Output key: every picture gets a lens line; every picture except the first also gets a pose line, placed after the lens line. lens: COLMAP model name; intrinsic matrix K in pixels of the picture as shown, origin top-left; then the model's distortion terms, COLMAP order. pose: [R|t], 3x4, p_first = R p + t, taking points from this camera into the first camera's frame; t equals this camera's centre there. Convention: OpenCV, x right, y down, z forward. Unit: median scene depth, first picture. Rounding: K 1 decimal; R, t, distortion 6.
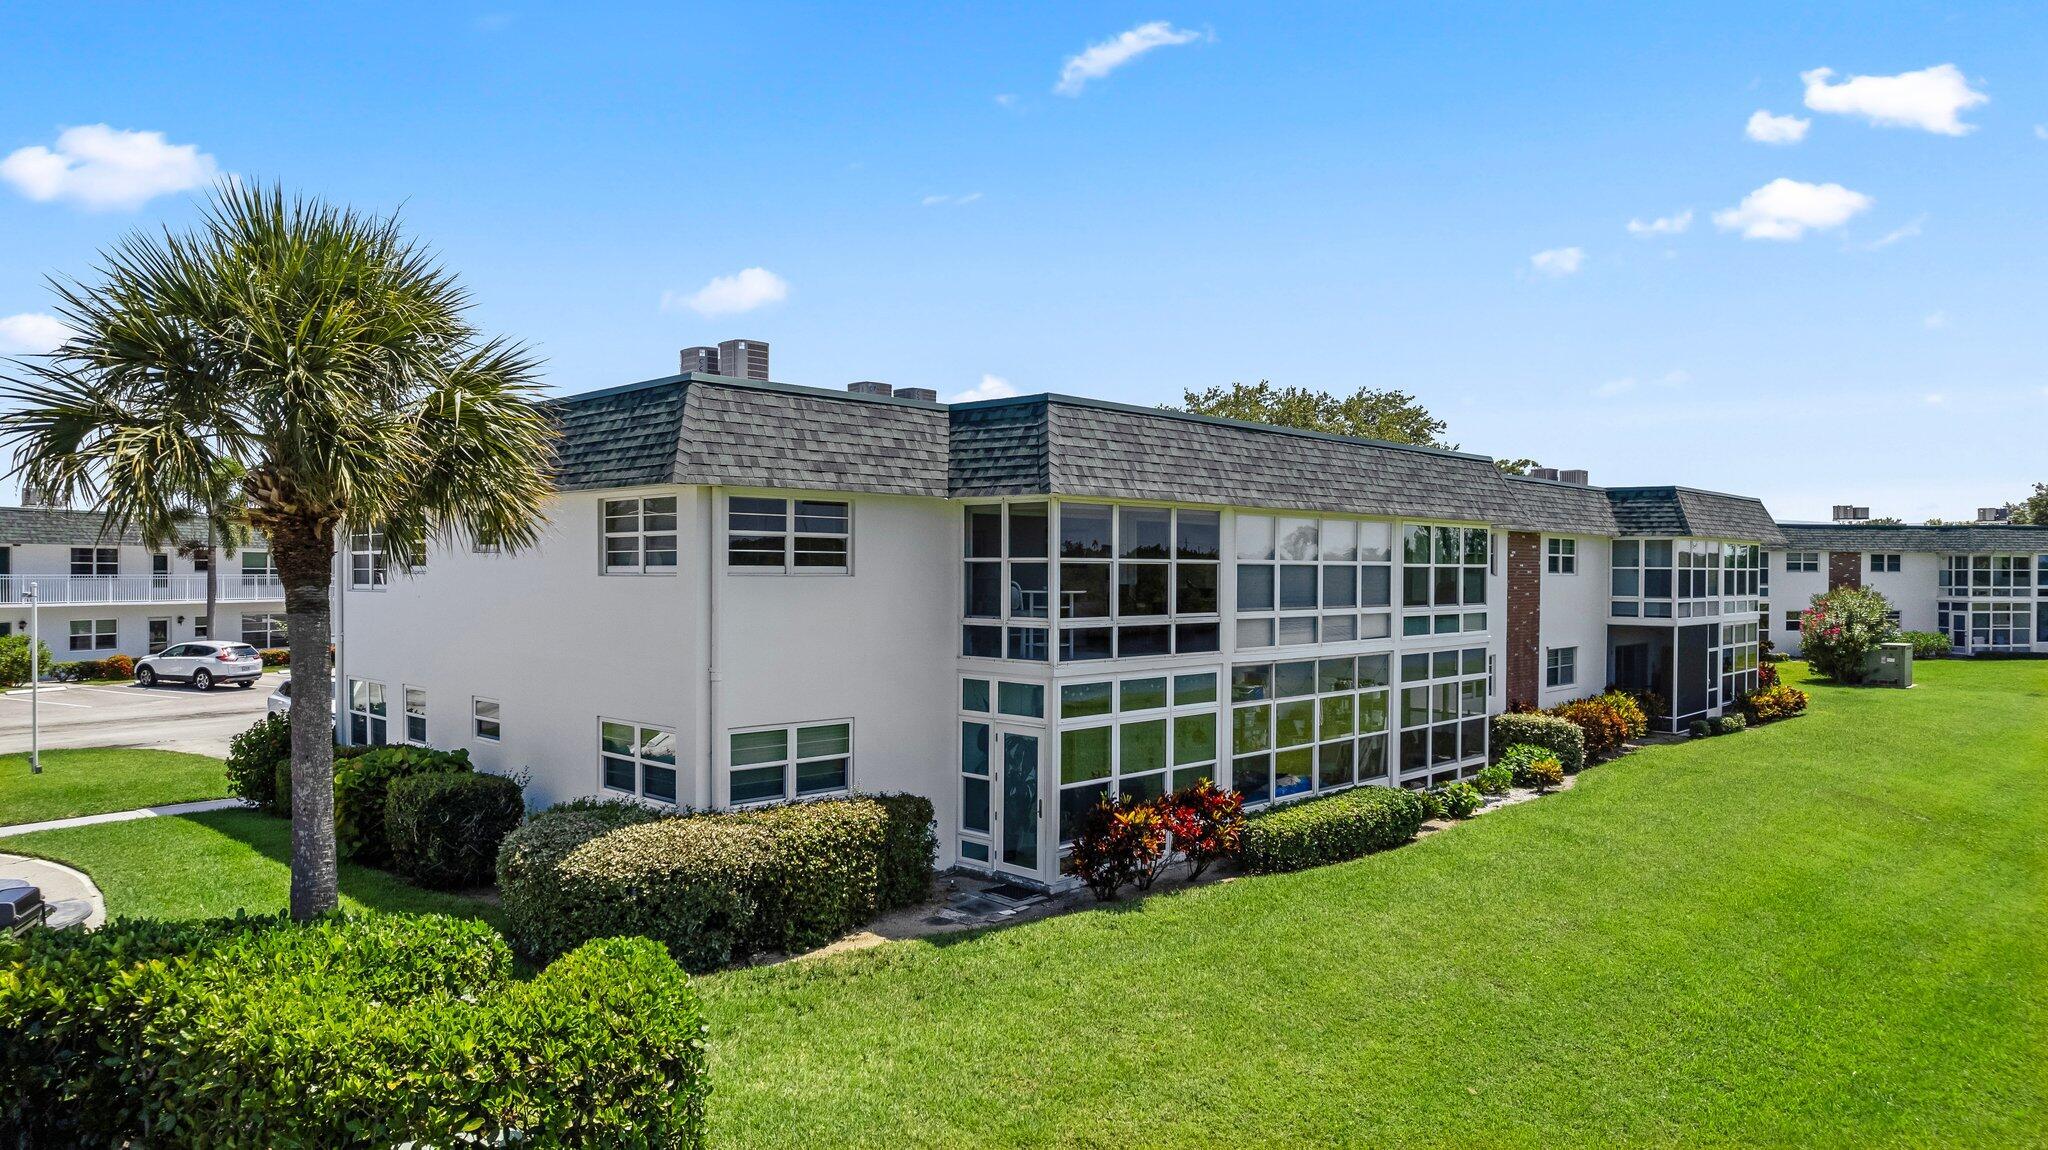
lens RADIAL K [[1336.6, 0, 1024.0], [0, 1336.6, 575.0], [0, 0, 1]] dist [-0.077801, 0.053220]
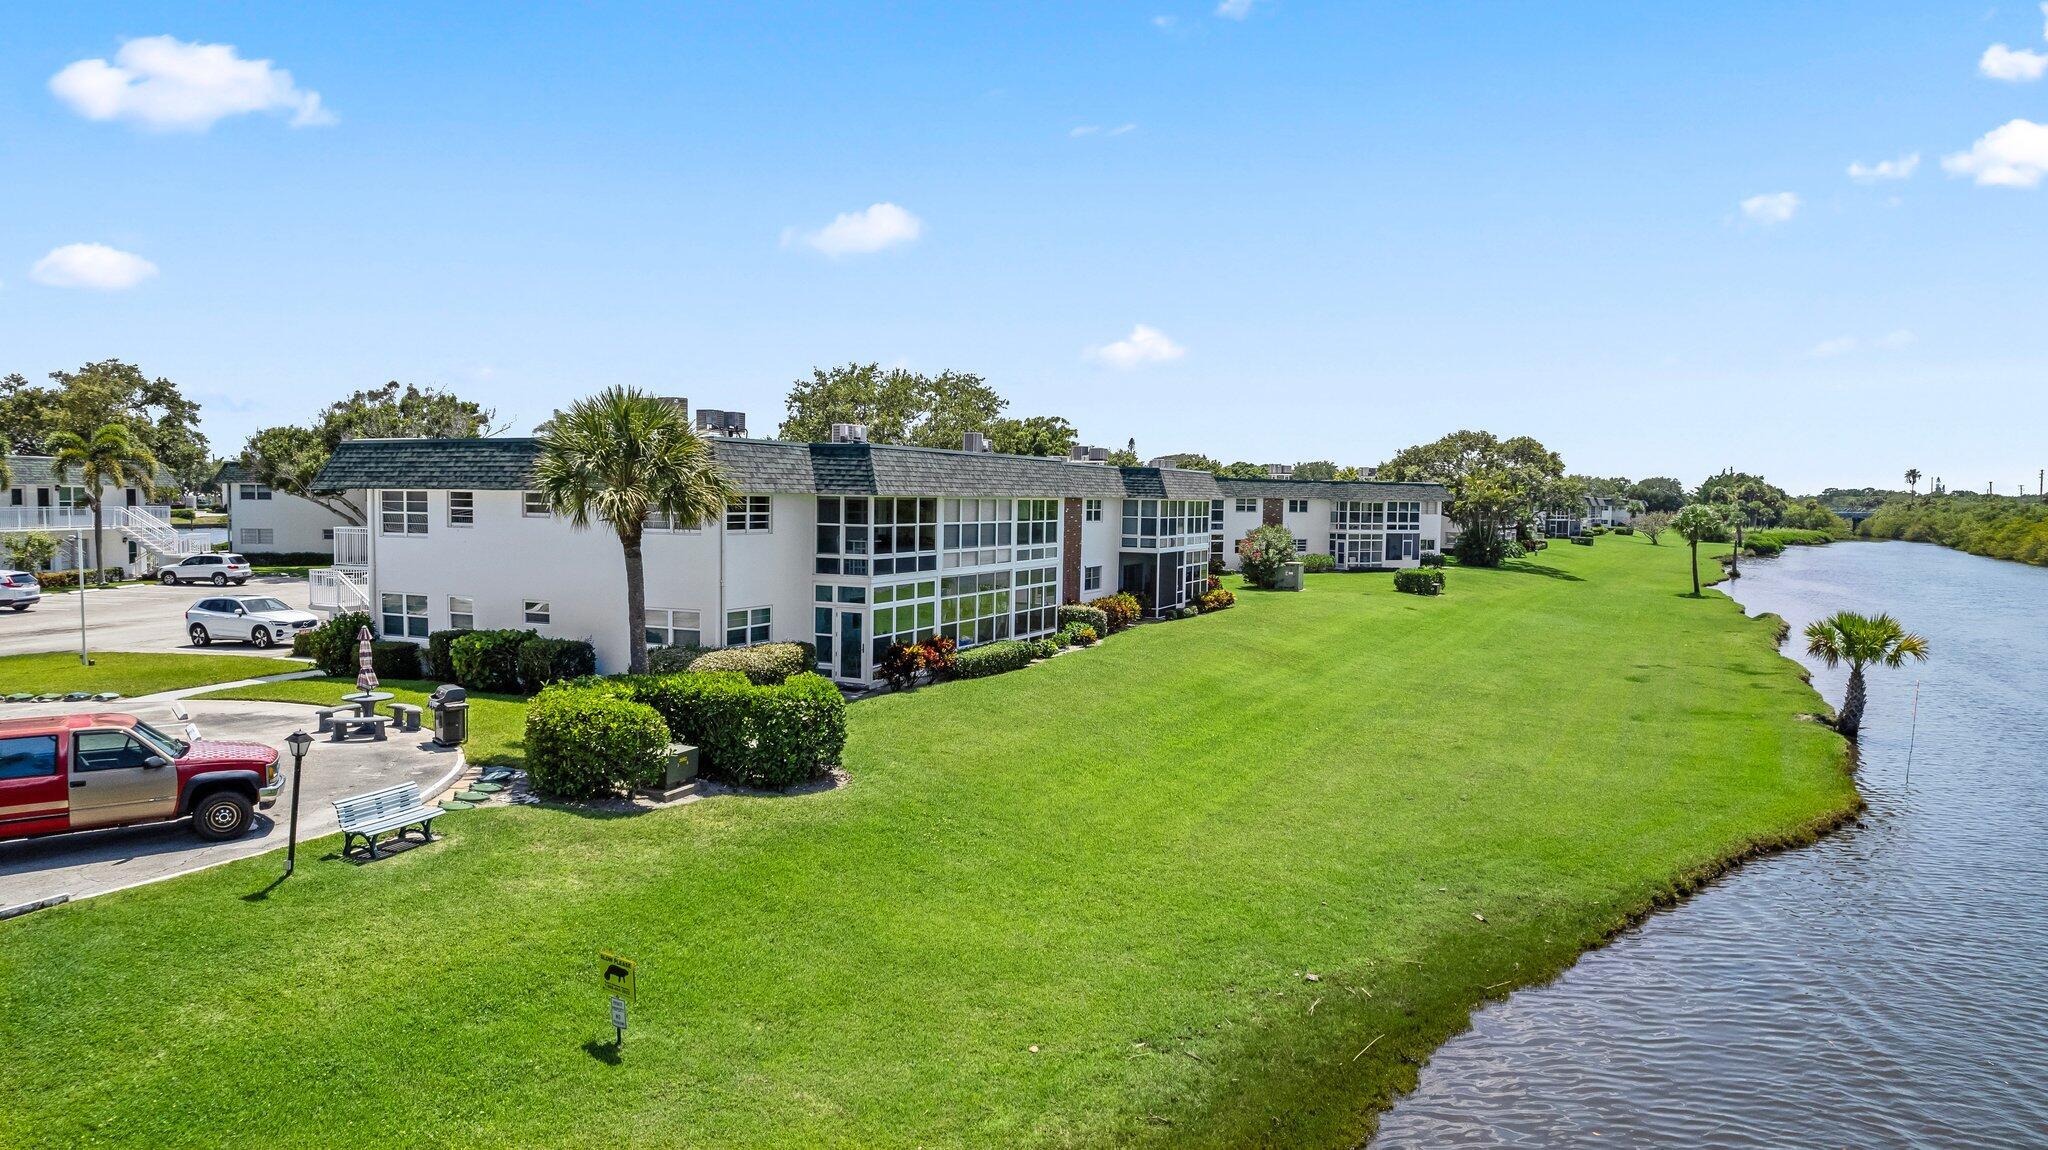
lens RADIAL K [[1336.6, 0, 1024.0], [0, 1336.6, 575.0], [0, 0, 1]] dist [-0.077801, 0.053220]
pose [[0.939171, -0.009755, 0.343312, -0.327394], [-0.011222, 0.998191, 0.059064, -0.042425], [-0.343267, -0.059324, 0.937362, -0.707328]]
